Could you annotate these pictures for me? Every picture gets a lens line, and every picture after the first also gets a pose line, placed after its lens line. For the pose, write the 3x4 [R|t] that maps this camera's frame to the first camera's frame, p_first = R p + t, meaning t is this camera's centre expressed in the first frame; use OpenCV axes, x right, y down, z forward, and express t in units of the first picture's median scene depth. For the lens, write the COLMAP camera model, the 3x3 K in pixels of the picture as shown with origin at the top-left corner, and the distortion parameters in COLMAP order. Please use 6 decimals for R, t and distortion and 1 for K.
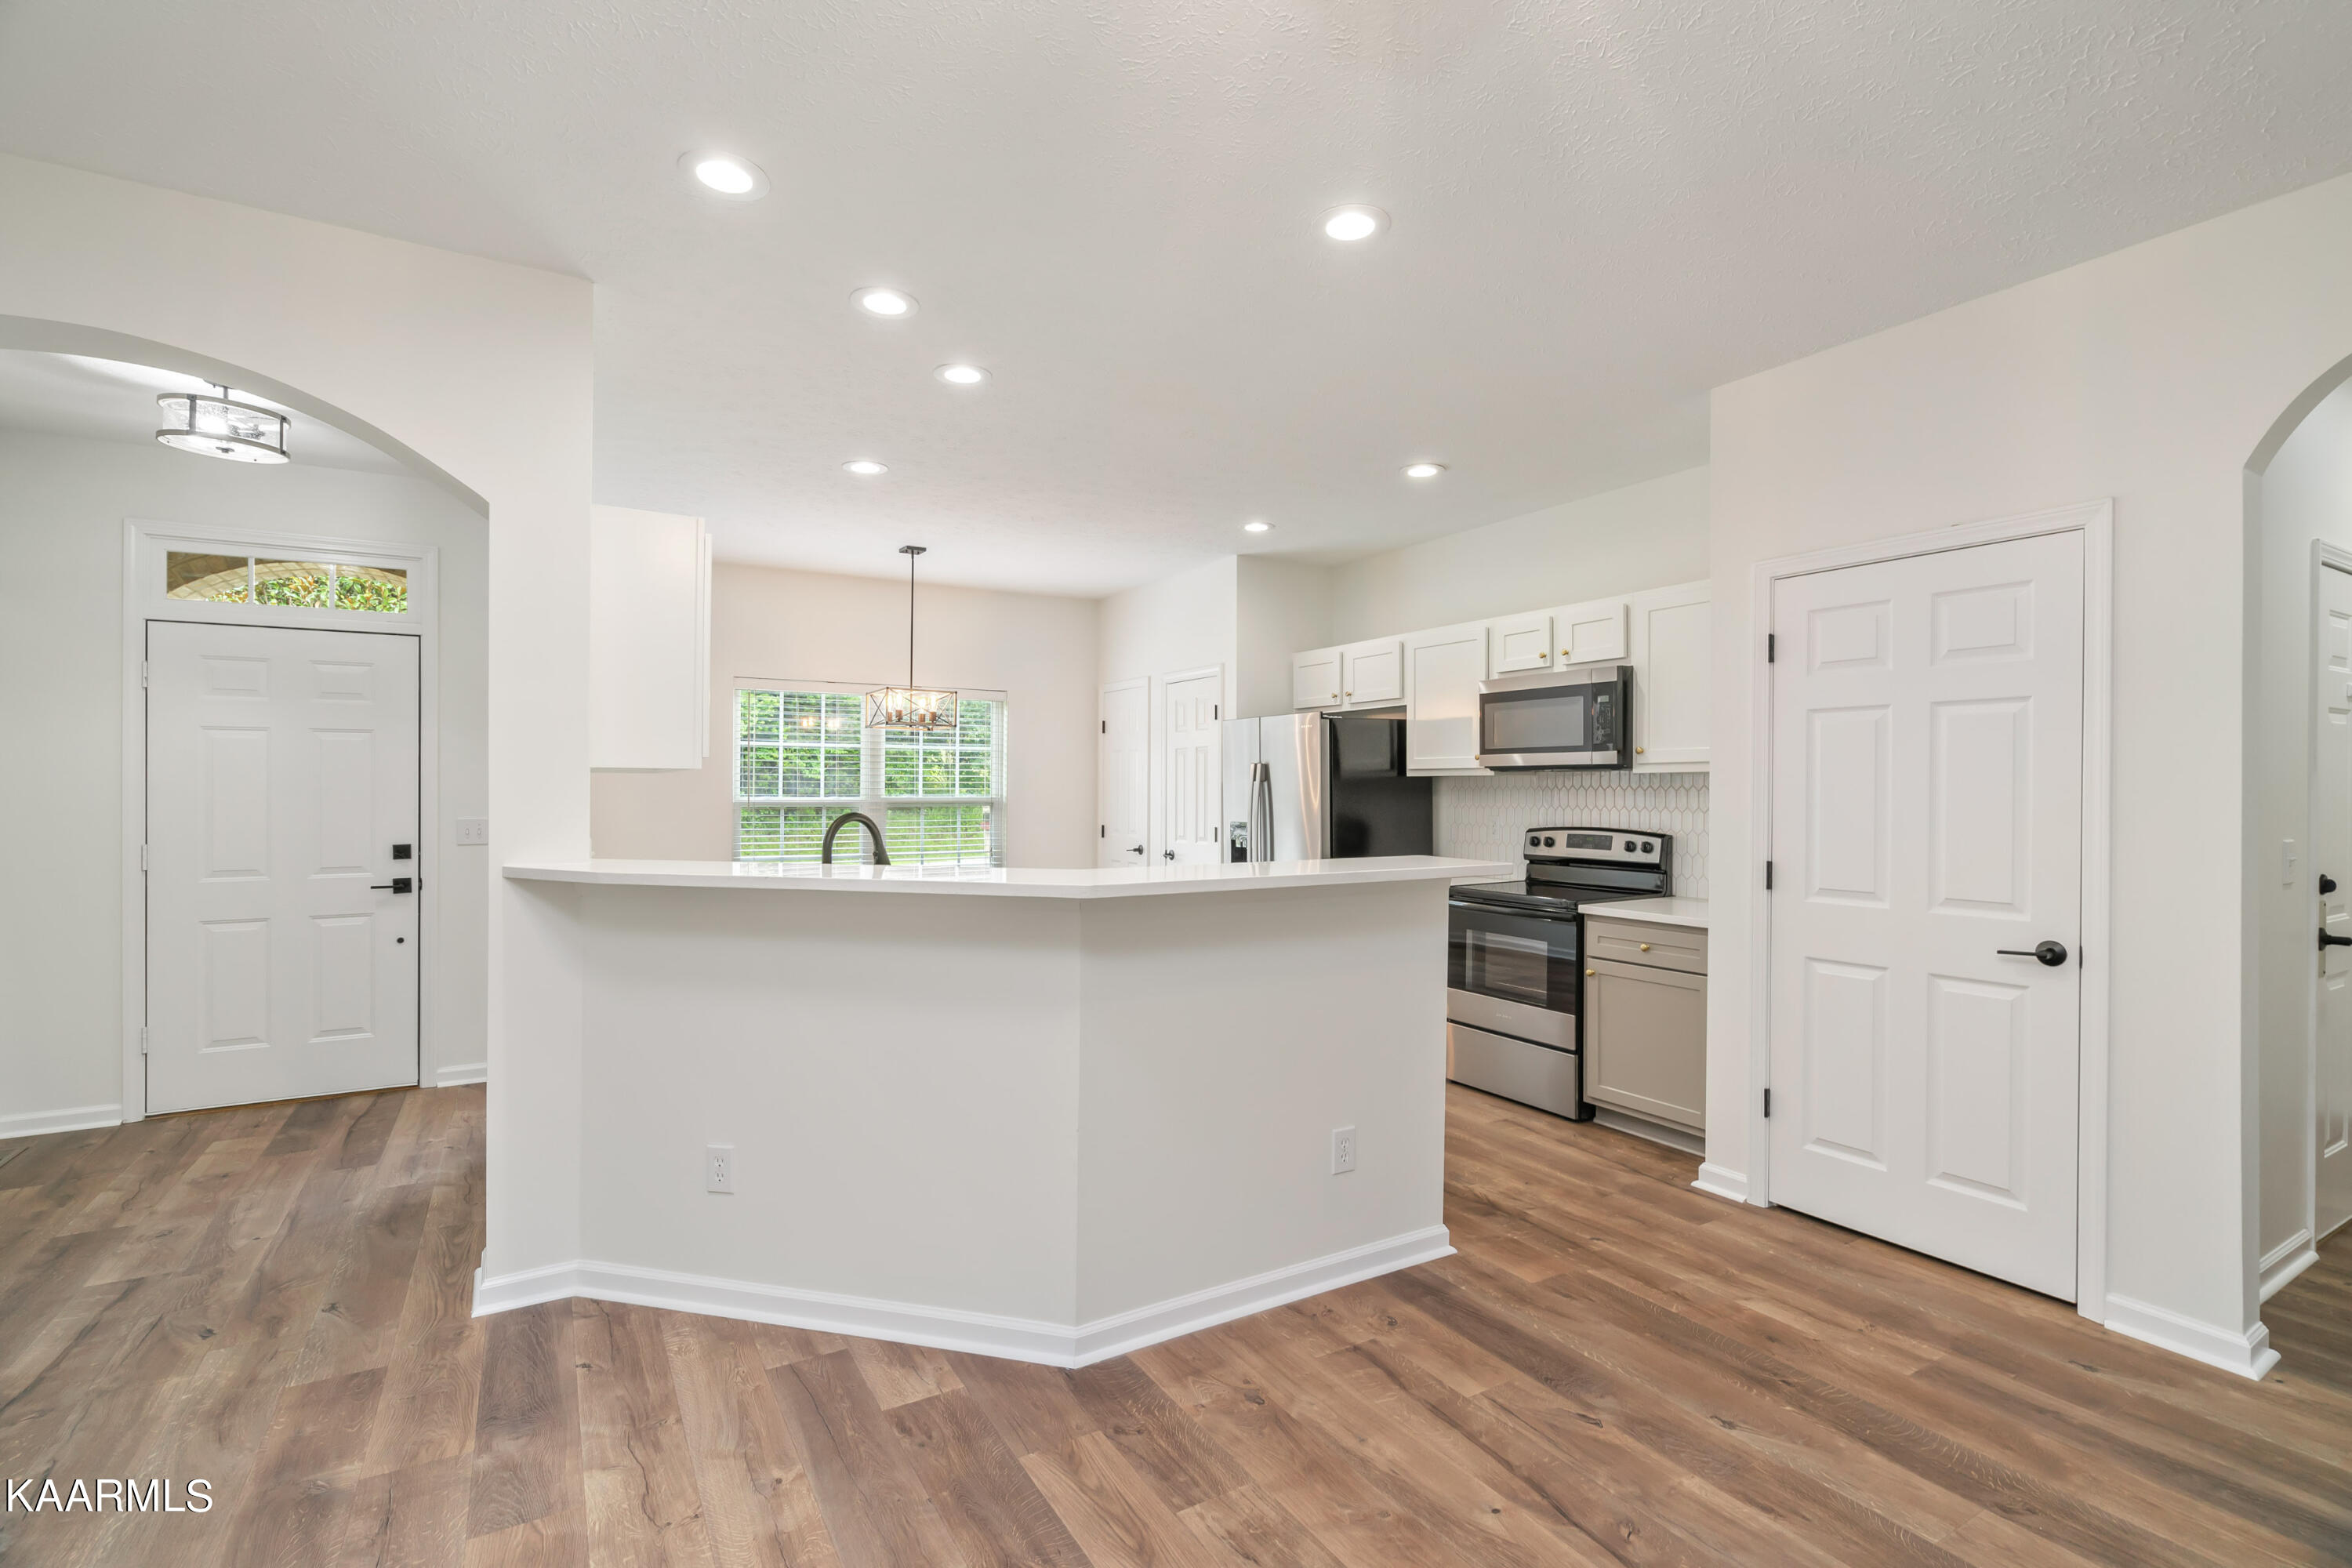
lens RADIAL K [[1067.9, 0, 1176.0], [0, 1067.9, 784.0], [0, 0, 1]] dist [0.000005, 0.000142]
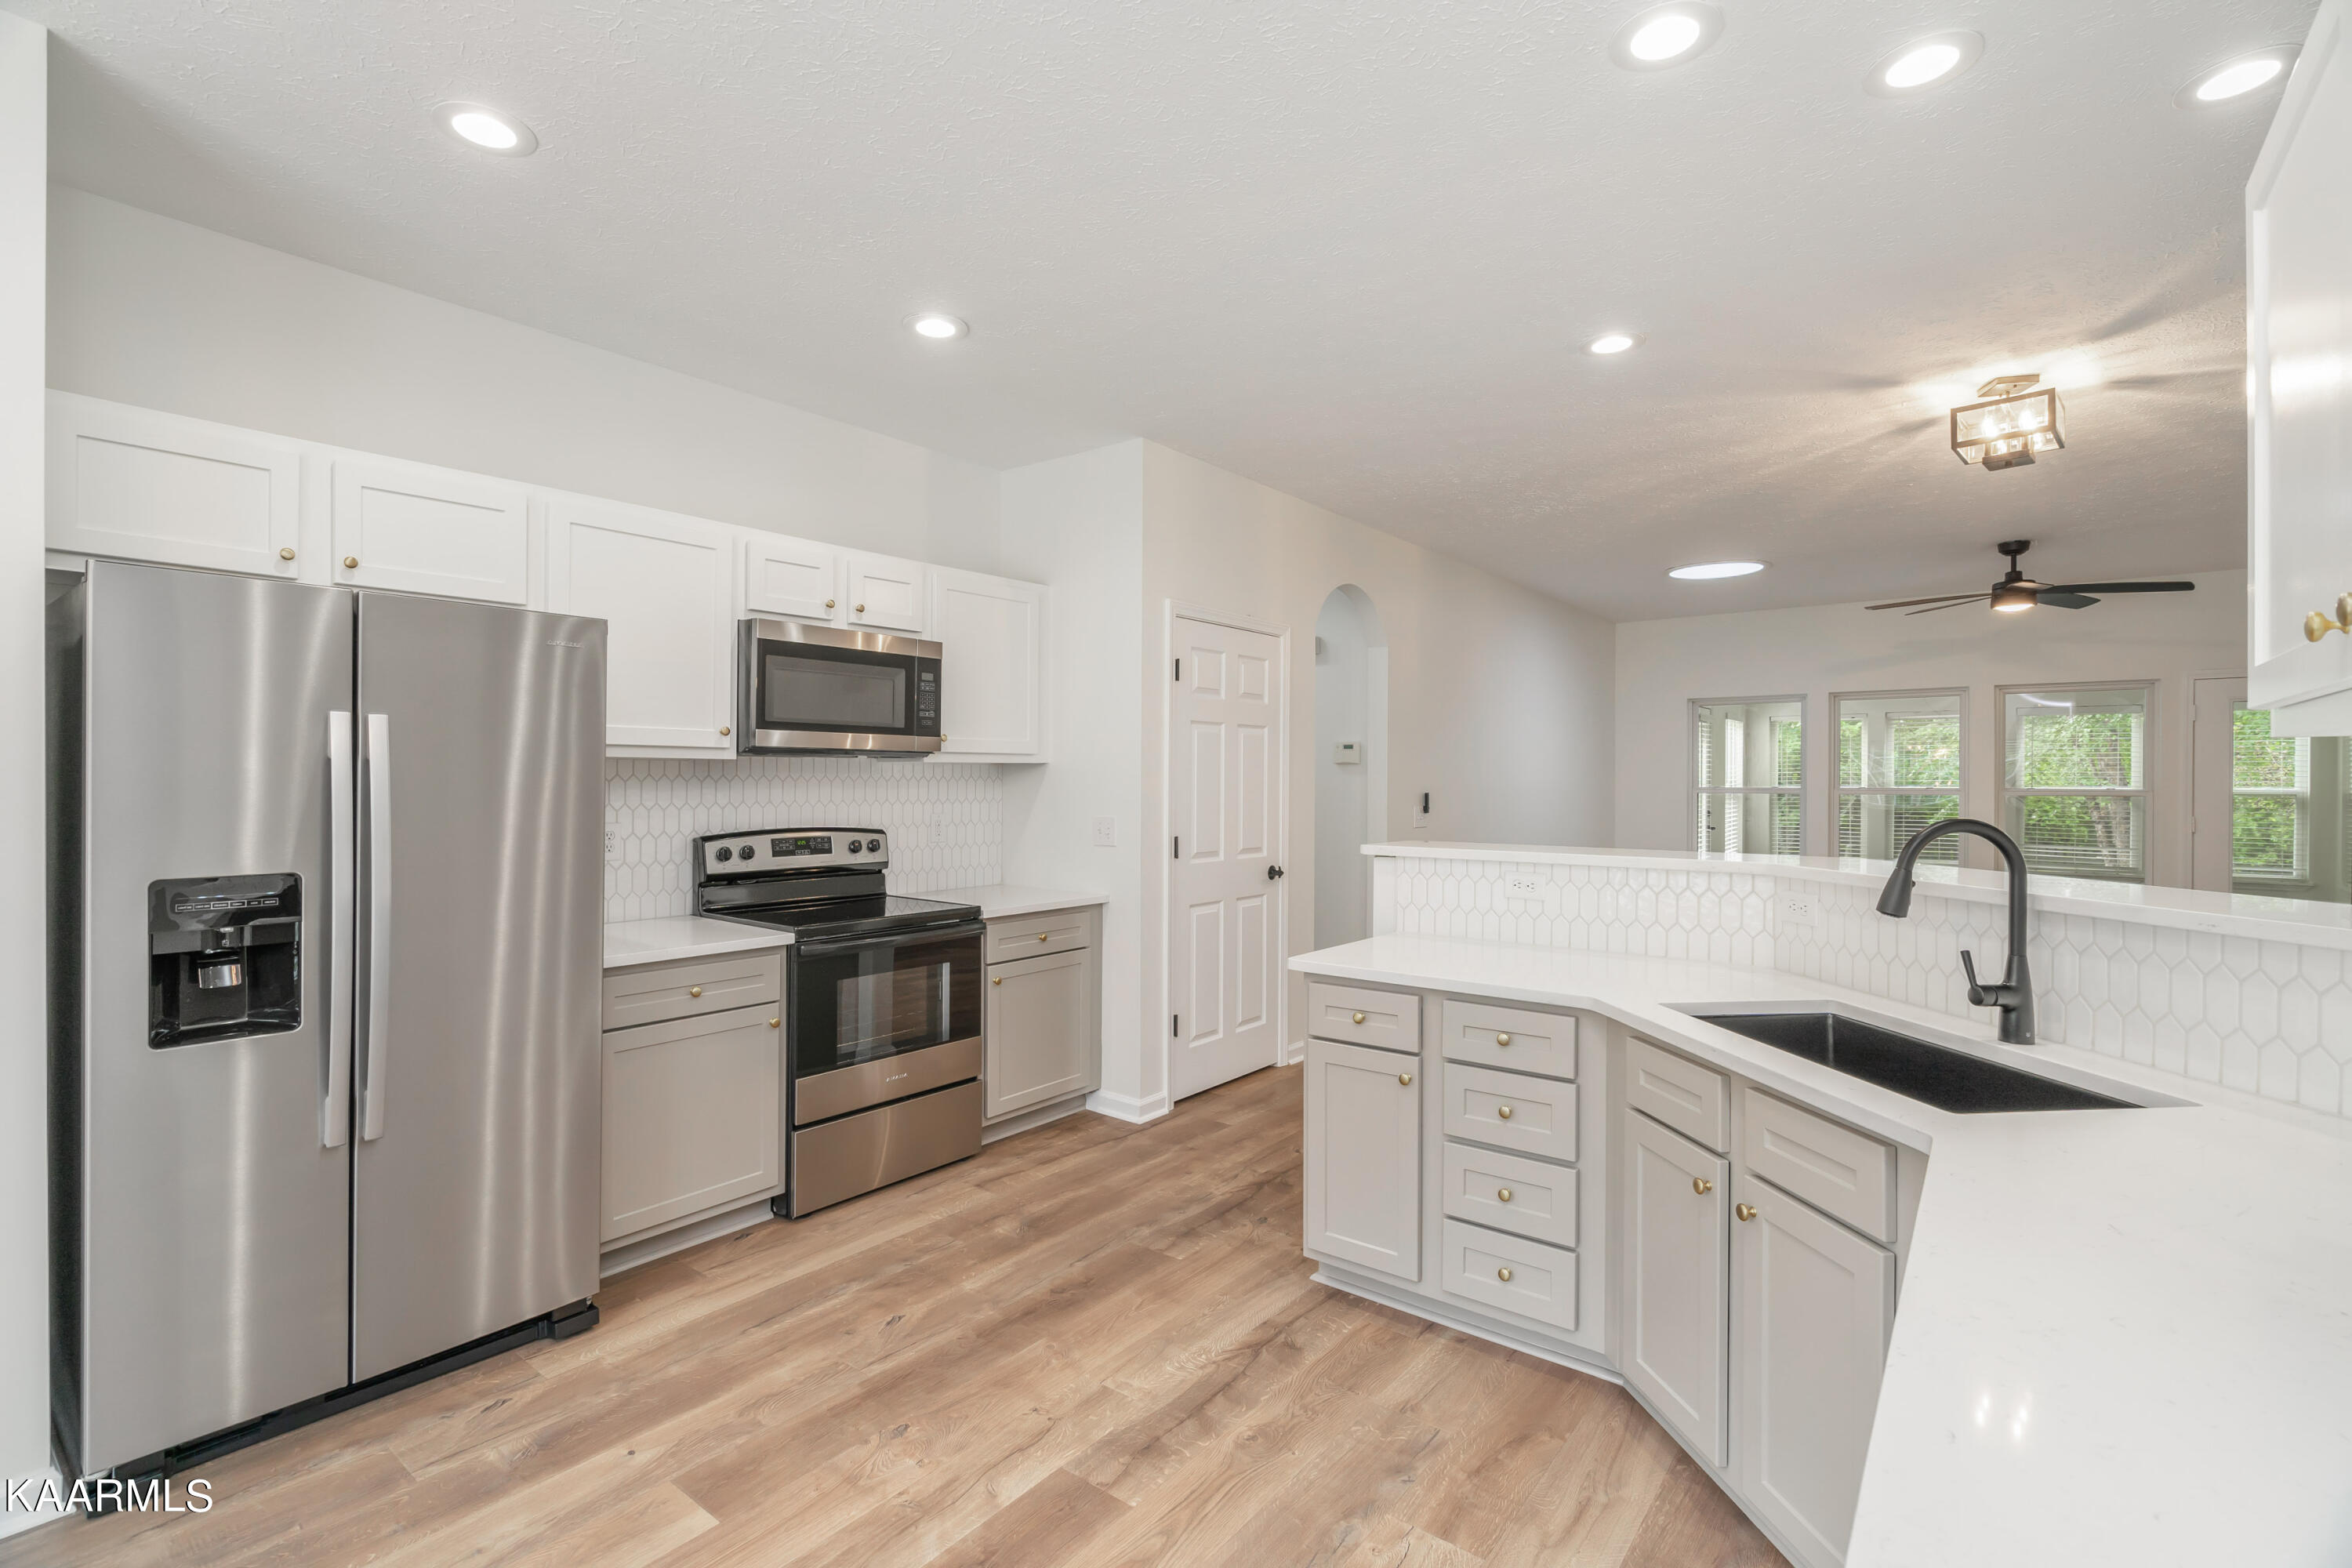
lens RADIAL K [[1067.9, 0, 1176.0], [0, 1067.9, 784.0], [0, 0, 1]] dist [0.000005, 0.000142]
pose [[-0.360223, -0.005535, 0.932850, -0.482517], [-0.006893, 0.999971, 0.003271, 0.003573], [-0.932841, -0.005251, -0.360251, 1.101139]]
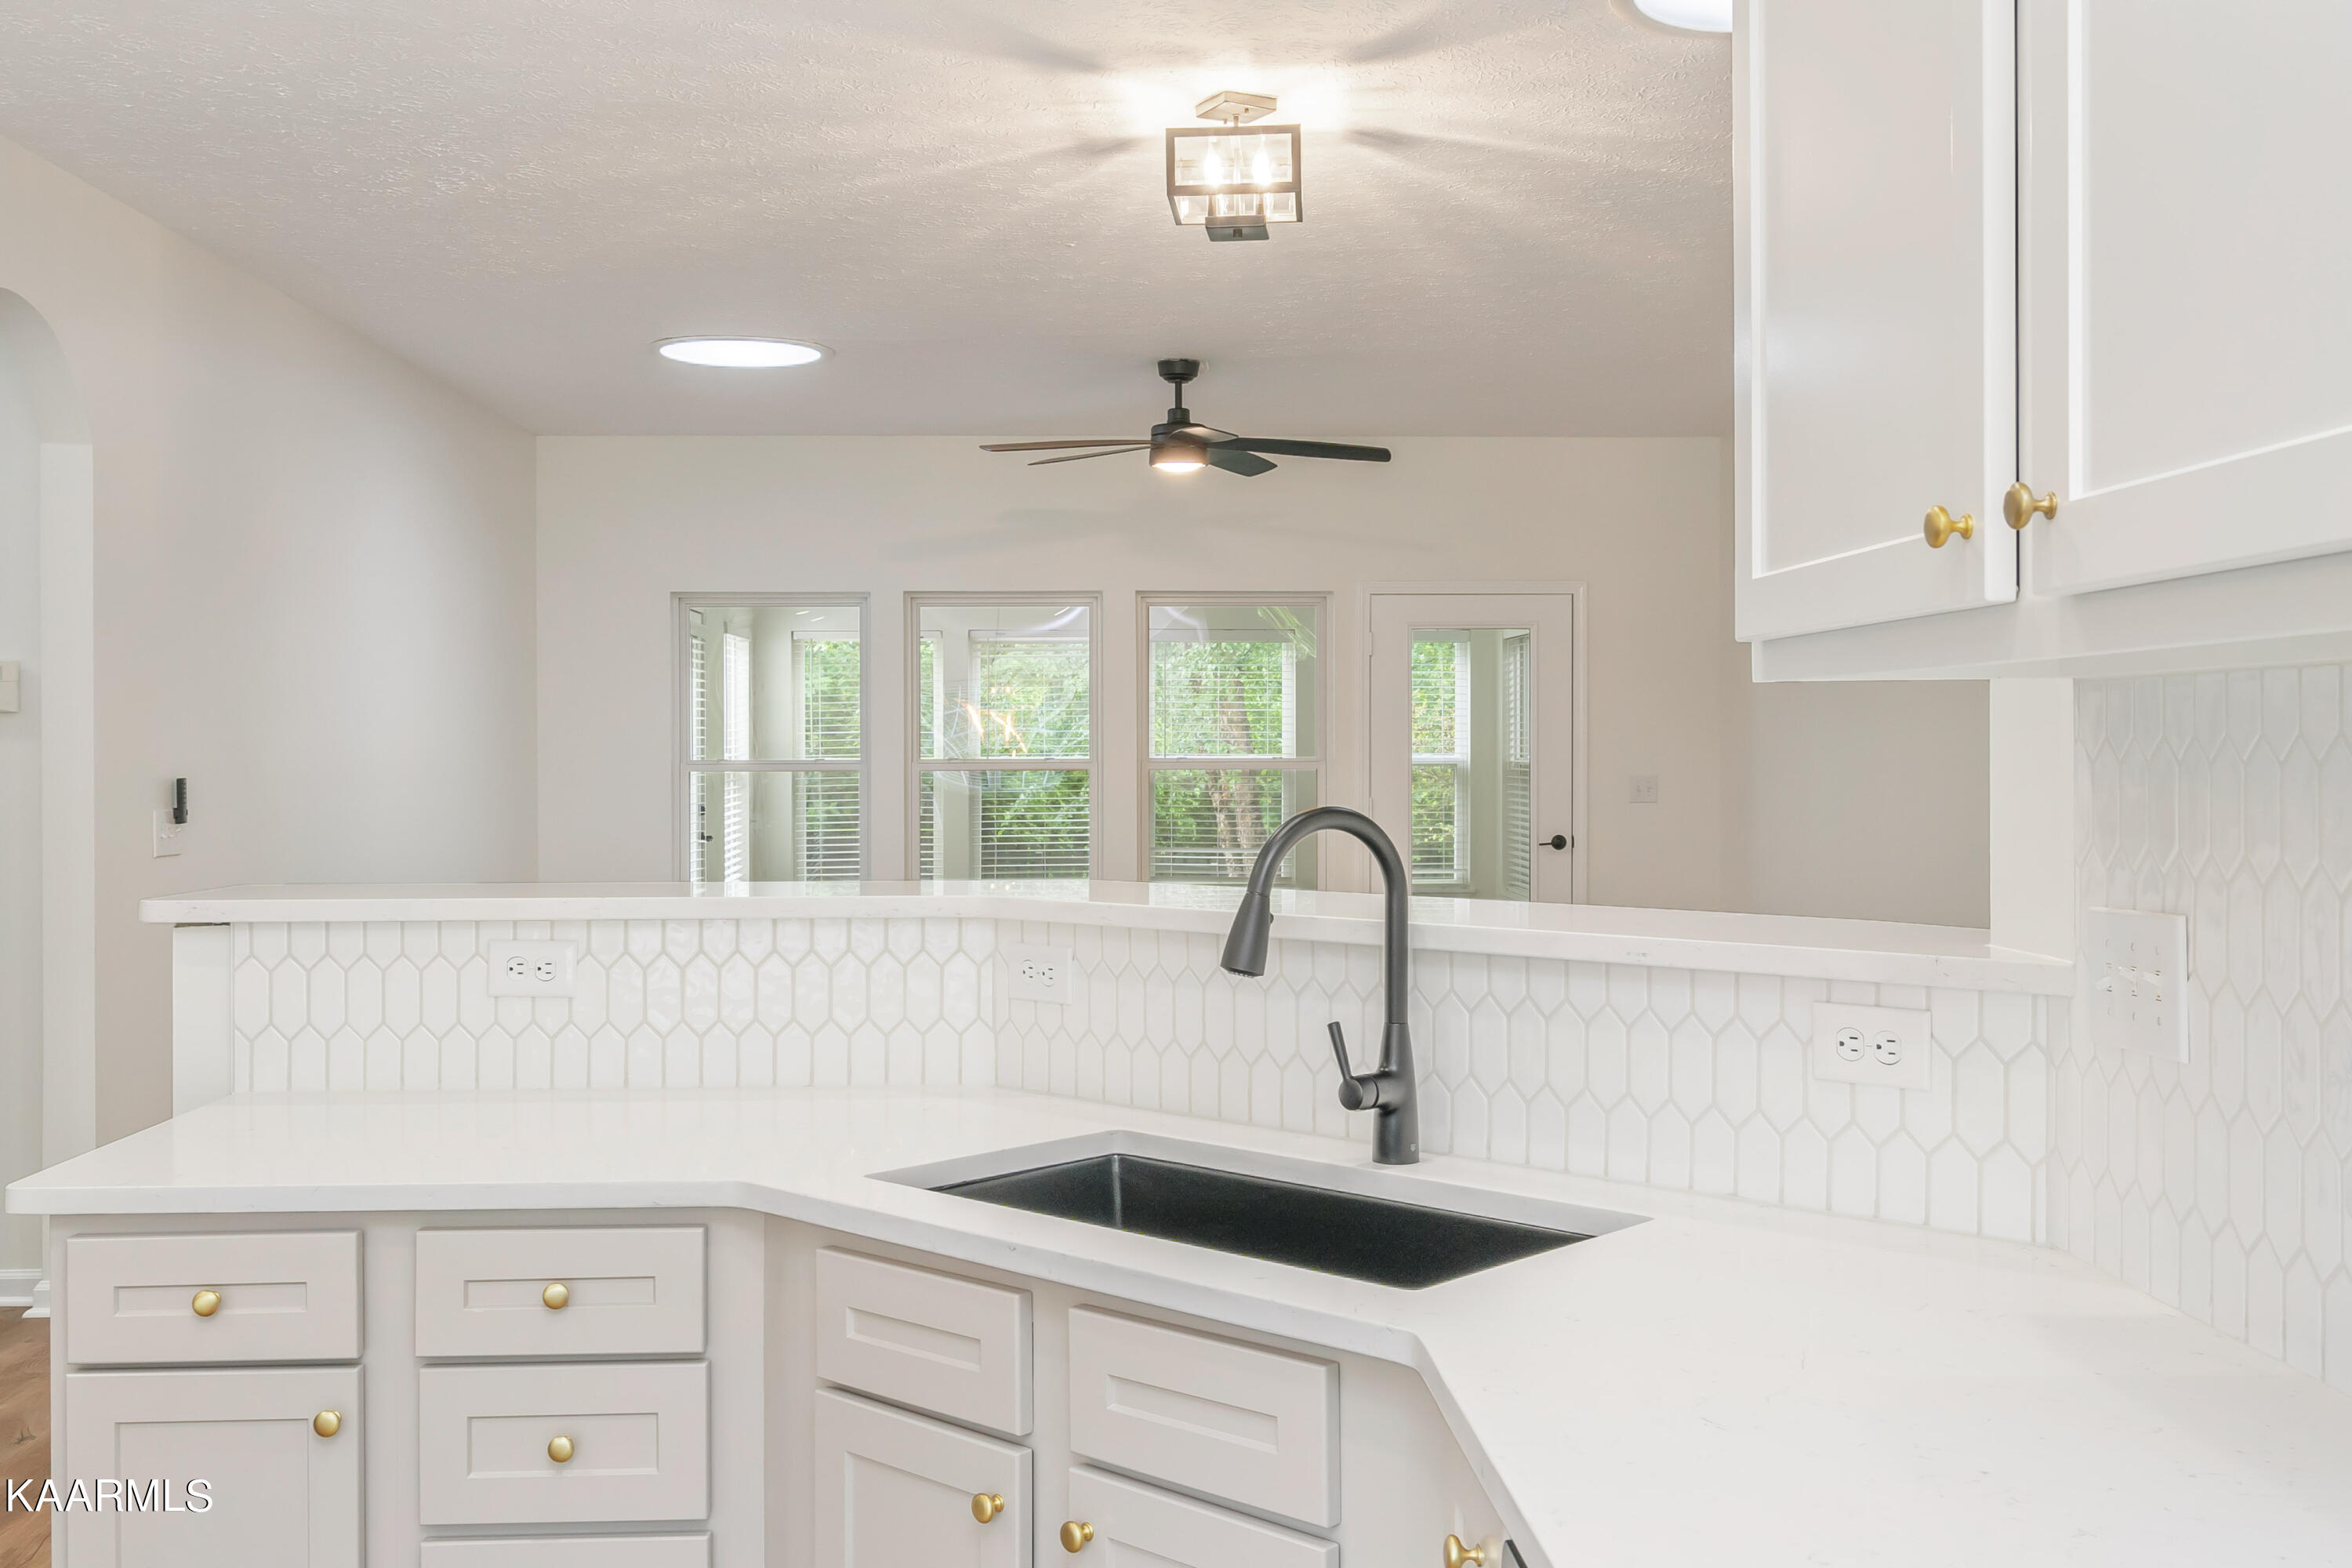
lens RADIAL K [[2185.9, 0, 1174.6], [0, 2185.9, 768.3], [0, 0, 1]] dist [0.006506, 0.006493]
pose [[-0.879798, -0.003111, 0.475338, -0.417668], [-0.000193, 0.999981, 0.006188, 0.003878], [-0.475348, 0.005352, -0.879782, 1.140991]]
